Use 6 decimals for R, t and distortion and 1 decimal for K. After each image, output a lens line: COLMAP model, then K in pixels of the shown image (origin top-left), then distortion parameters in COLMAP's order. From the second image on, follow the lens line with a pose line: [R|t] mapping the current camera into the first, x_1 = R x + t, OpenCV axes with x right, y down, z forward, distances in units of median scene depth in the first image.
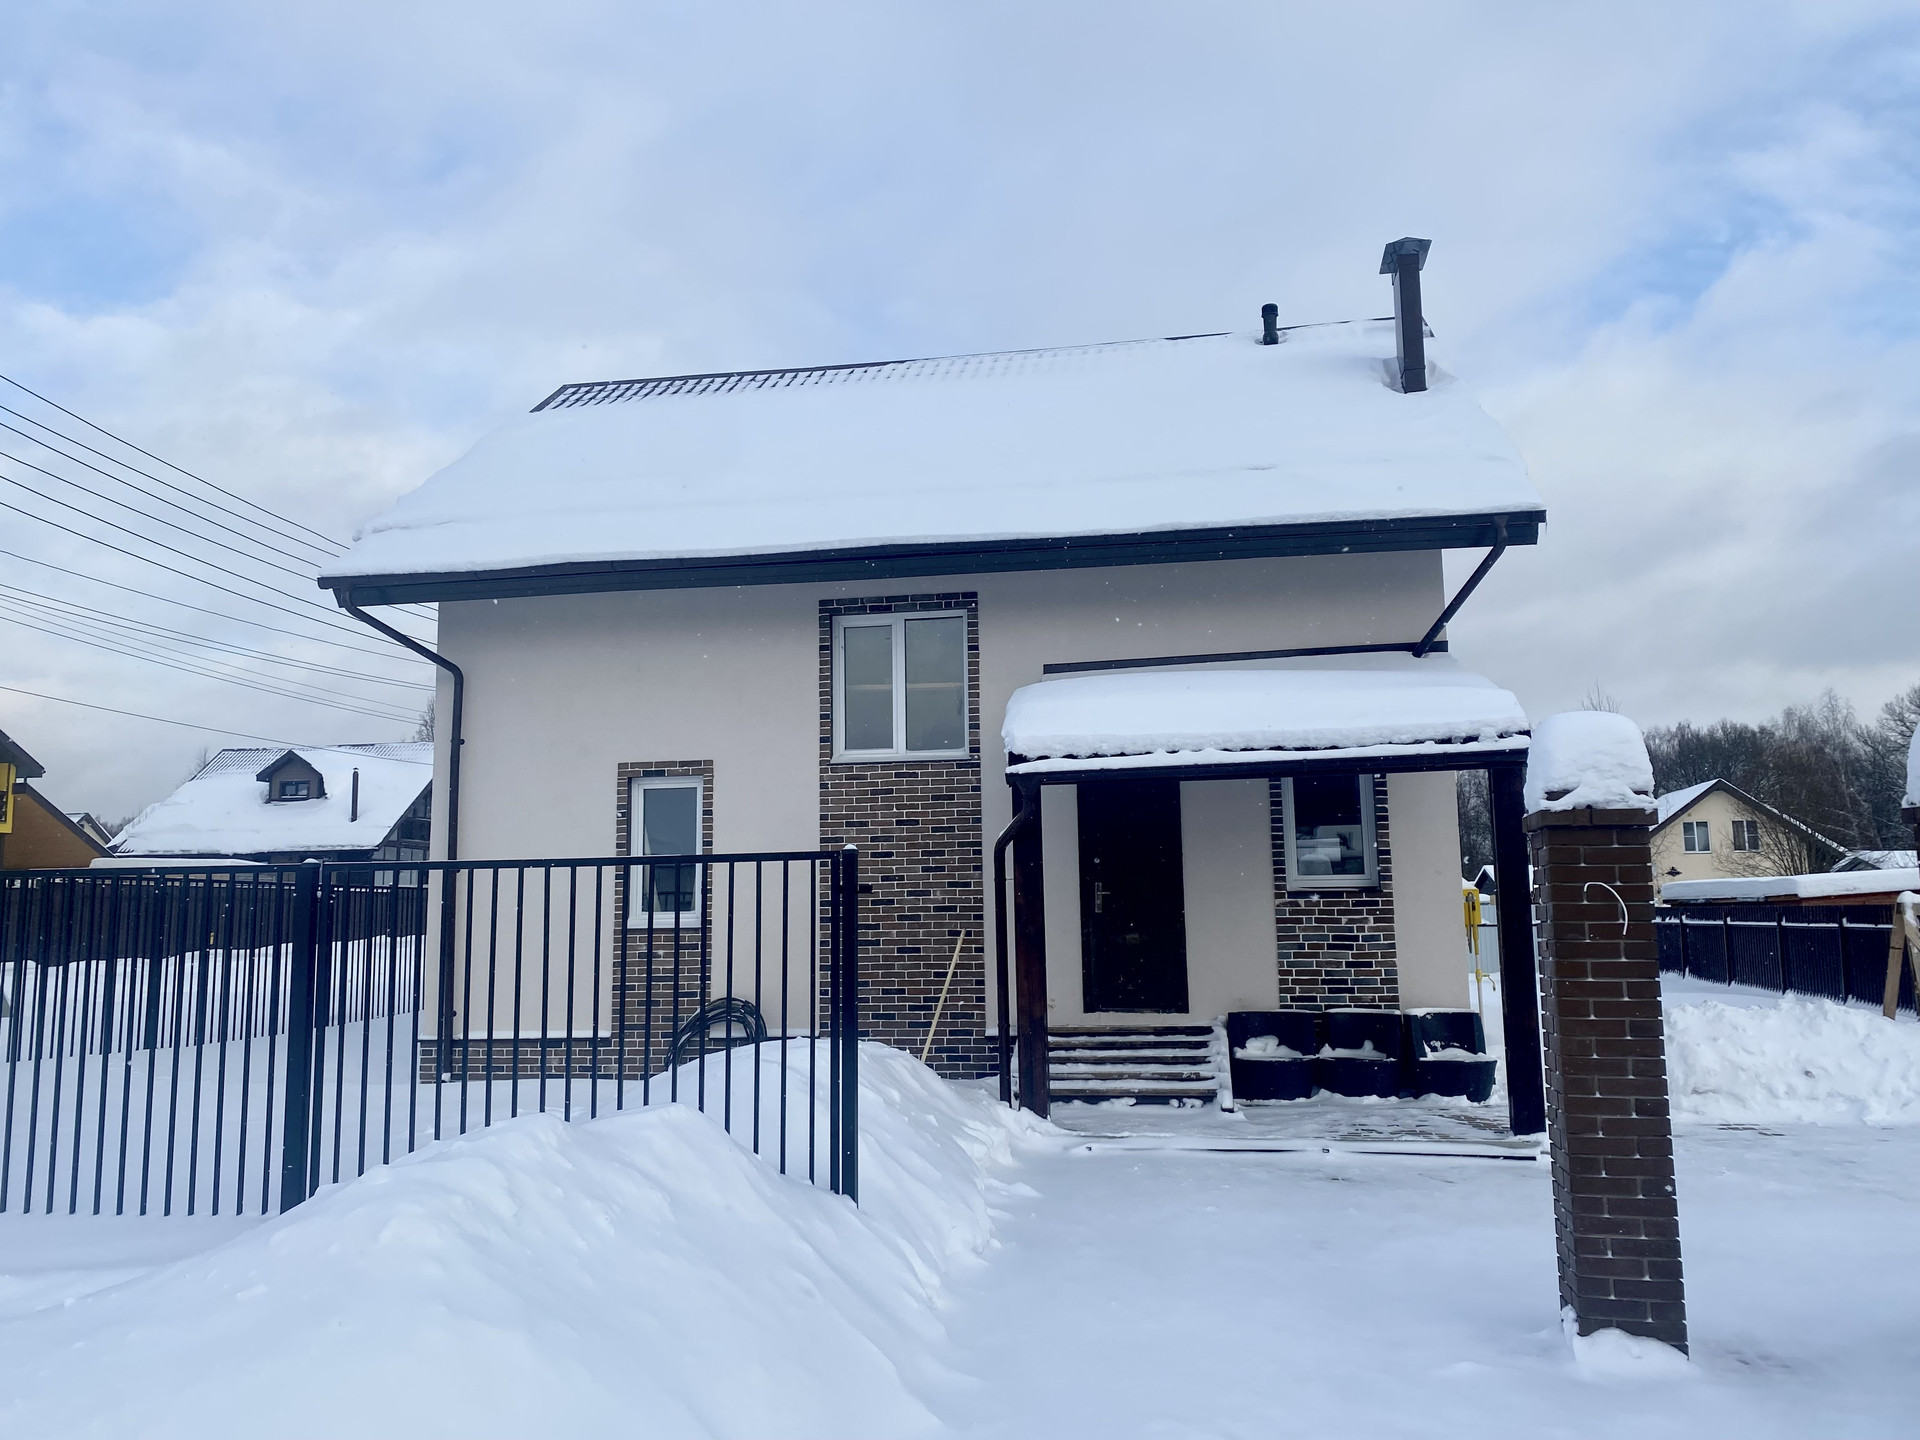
lens RADIAL K [[1448.0, 0, 960.0], [0, 1448.0, 720.0], [0, 0, 1]] dist [0.085946, -0.122175]
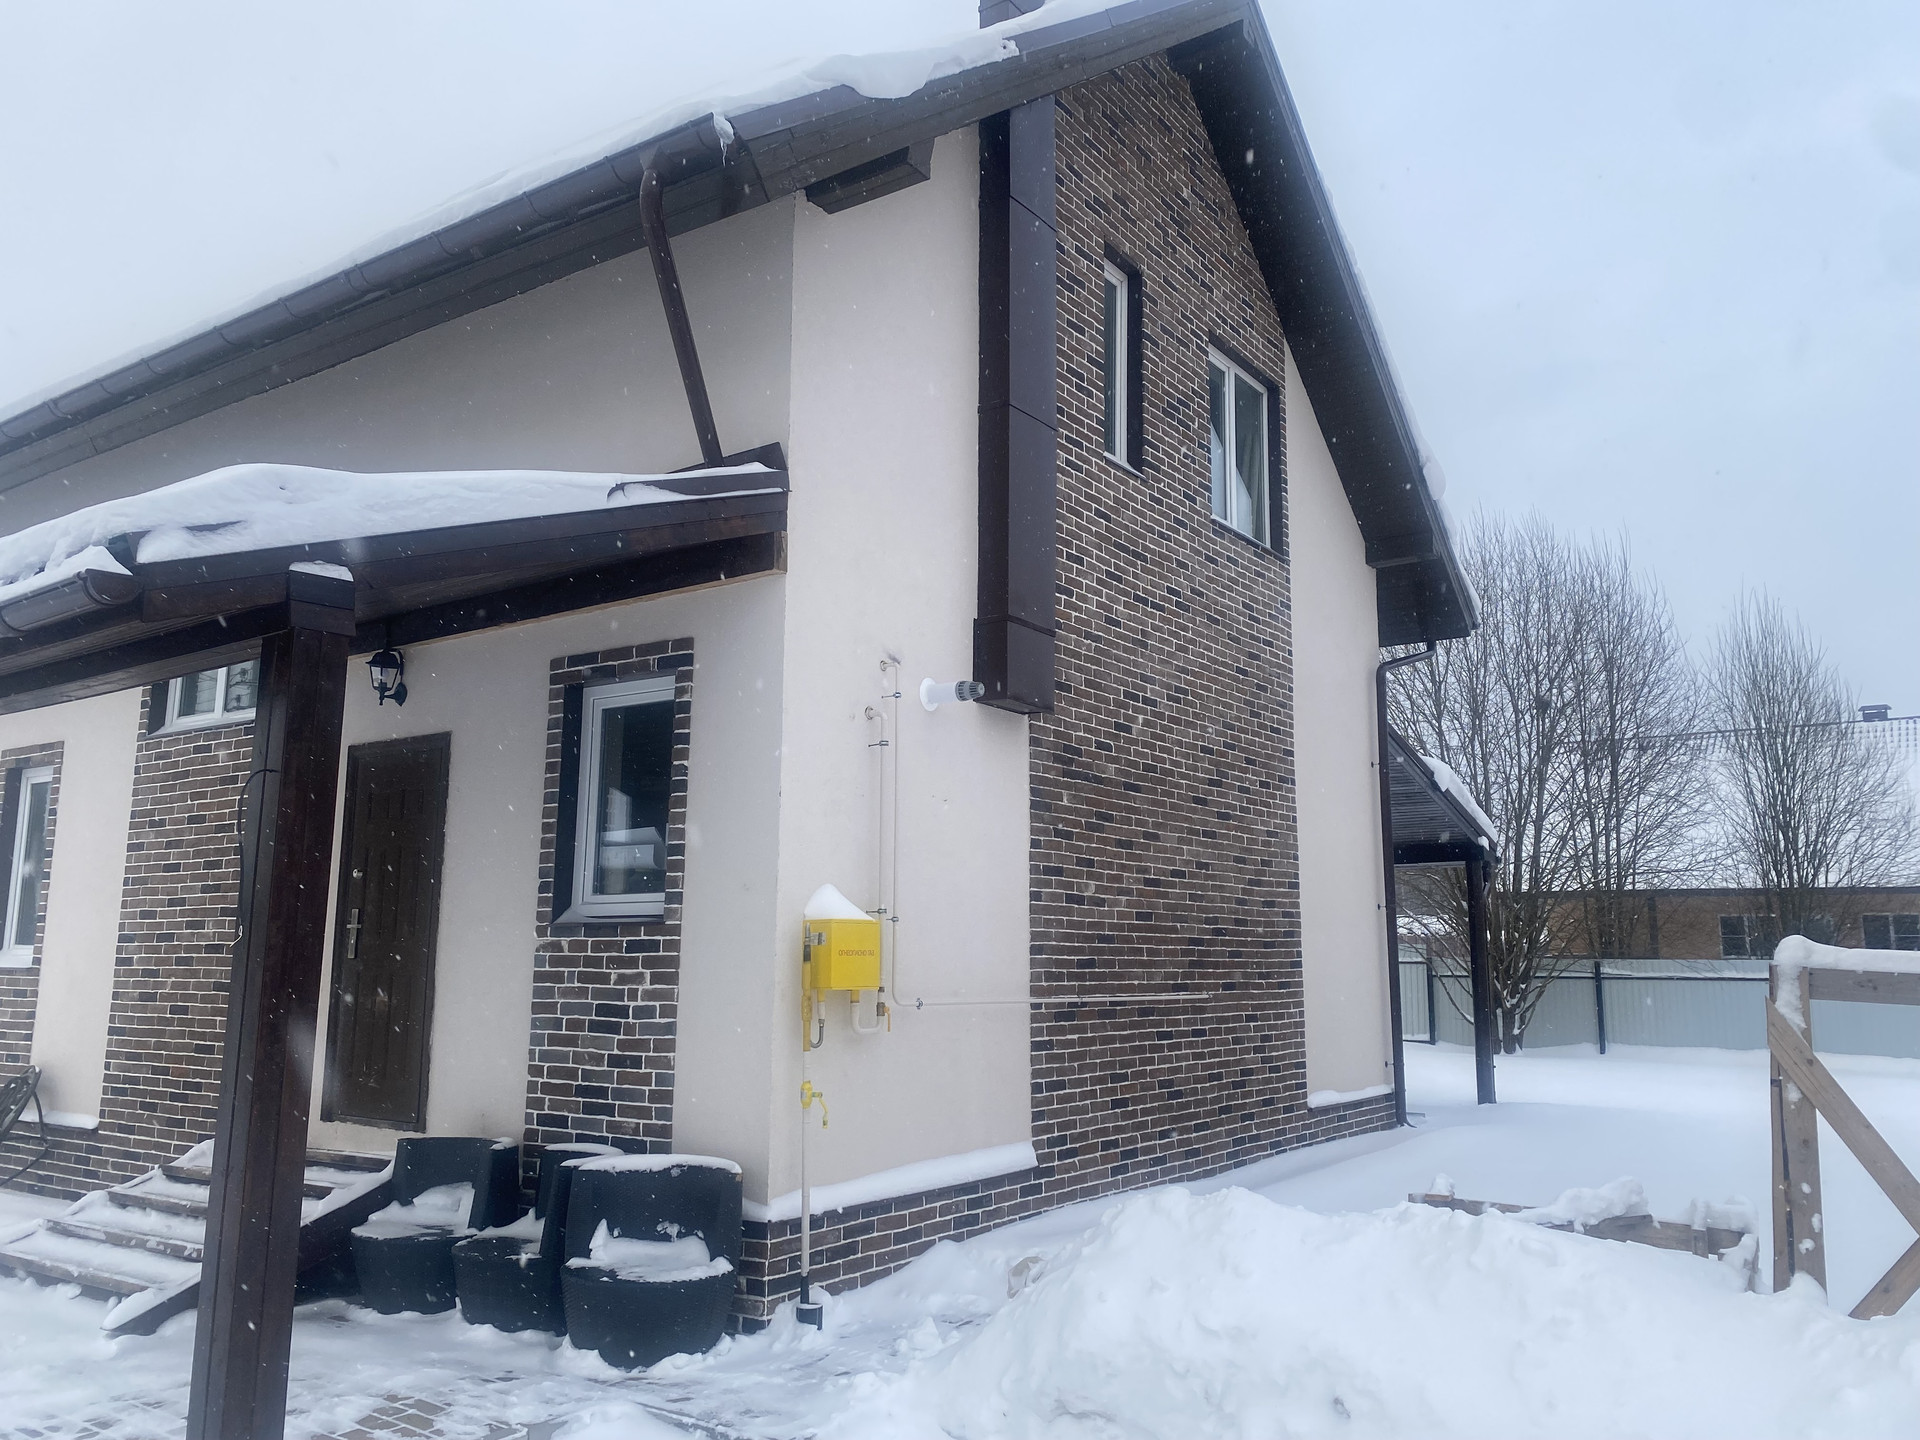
lens RADIAL K [[1448.0, 0, 960.0], [0, 1448.0, 720.0], [0, 0, 1]] dist [0.085946, -0.122175]
pose [[0.904228, -0.049776, -0.424139, 0.611221], [0.037610, 0.998607, -0.037012, 0.066925], [0.425391, 0.017515, 0.904840, 0.563497]]
